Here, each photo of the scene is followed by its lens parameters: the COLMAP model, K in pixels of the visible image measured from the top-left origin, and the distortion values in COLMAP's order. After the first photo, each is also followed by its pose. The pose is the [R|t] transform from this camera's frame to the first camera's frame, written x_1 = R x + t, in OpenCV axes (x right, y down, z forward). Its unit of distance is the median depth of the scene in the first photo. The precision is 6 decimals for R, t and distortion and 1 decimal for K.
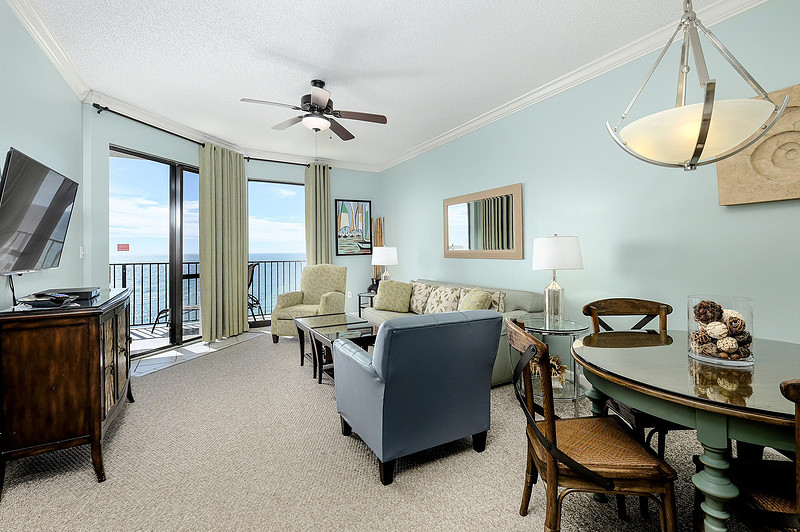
lens RADIAL K [[370.6, 0, 408.0], [0, 370.6, 253.2], [0, 0, 1]] dist [0.000511, 0.000028]
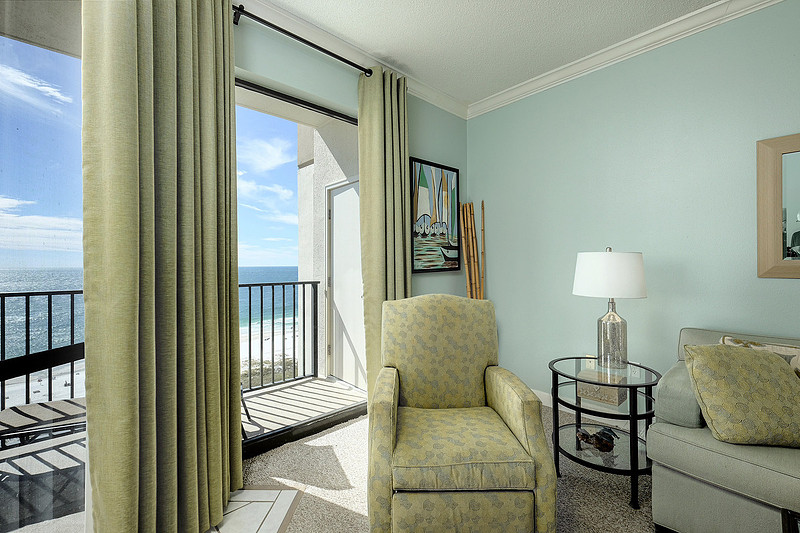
lens RADIAL K [[354.8, 0, 400.0], [0, 354.8, 266.5], [0, 0, 1]] dist [0.000958, 0.000035]
pose [[0.974369, -0.001157, 0.224952, -0.393392], [0.001415, 0.999999, -0.000984, -0.001924], [-0.224950, 0.001277, 0.974369, 0.688613]]
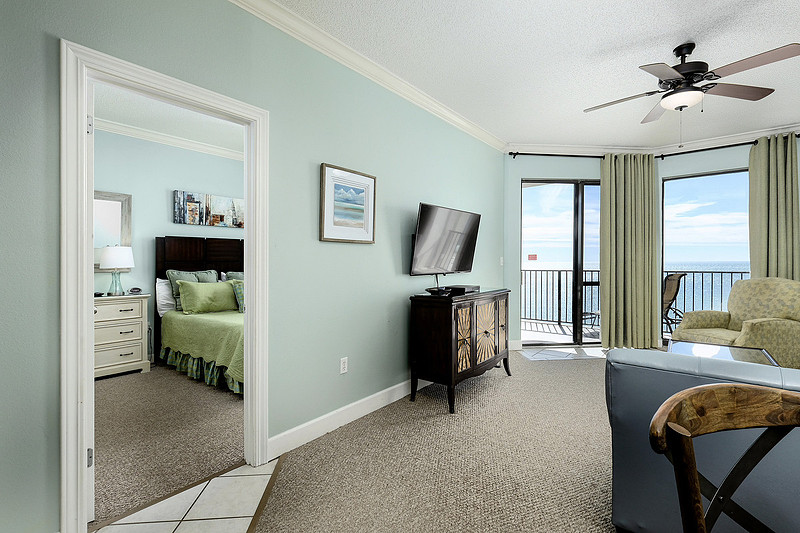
lens RADIAL K [[361.6, 0, 401.7], [0, 361.6, 265.6], [0, 0, 1]] dist [0.001161, 0.000232]
pose [[0.358814, 0.011593, -0.933337, 0.182013], [0.000556, 0.999920, 0.012633, -0.002899], [0.933409, -0.005052, 0.358779, 0.107115]]
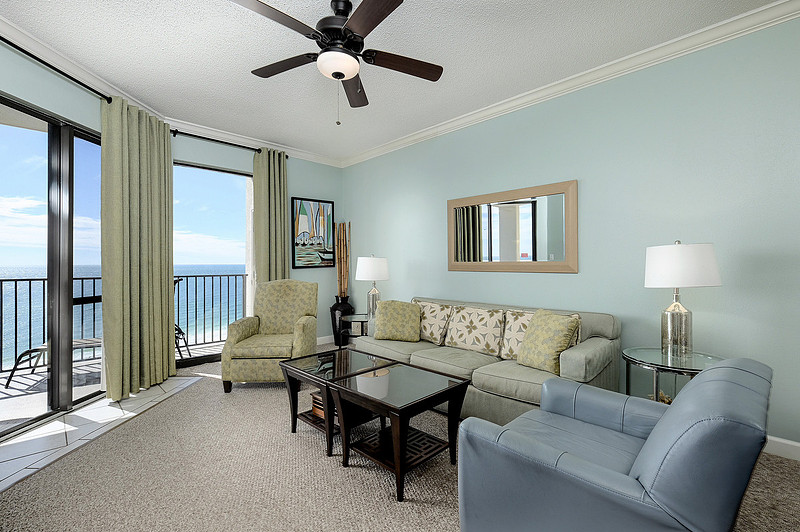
lens RADIAL K [[361.6, 0, 401.7], [0, 361.6, 265.1], [0, 0, 1]] dist [0.001161, 0.000232]
pose [[0.969427, 0.002062, 0.245373, -0.198887], [-0.001617, 0.999997, -0.002013, 0.001249], [-0.245376, 0.001554, 0.969427, 0.242042]]
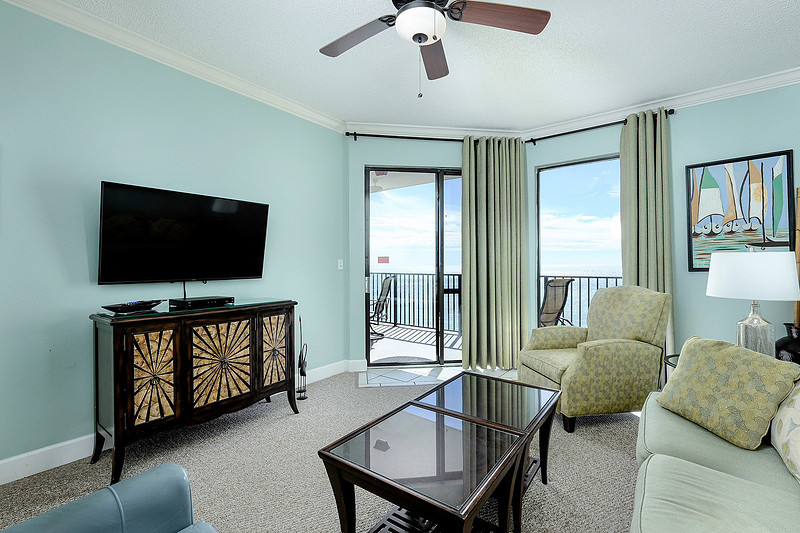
lens RADIAL K [[351.9, 0, 400.1], [0, 351.9, 262.7], [0, 0, 1]] dist [-0.001996, -0.000303]
pose [[0.383454, 0.000062, -0.923560, 0.146944], [-0.002048, 0.999998, -0.000783, -0.005113], [0.923558, 0.002192, 0.383453, 0.525307]]
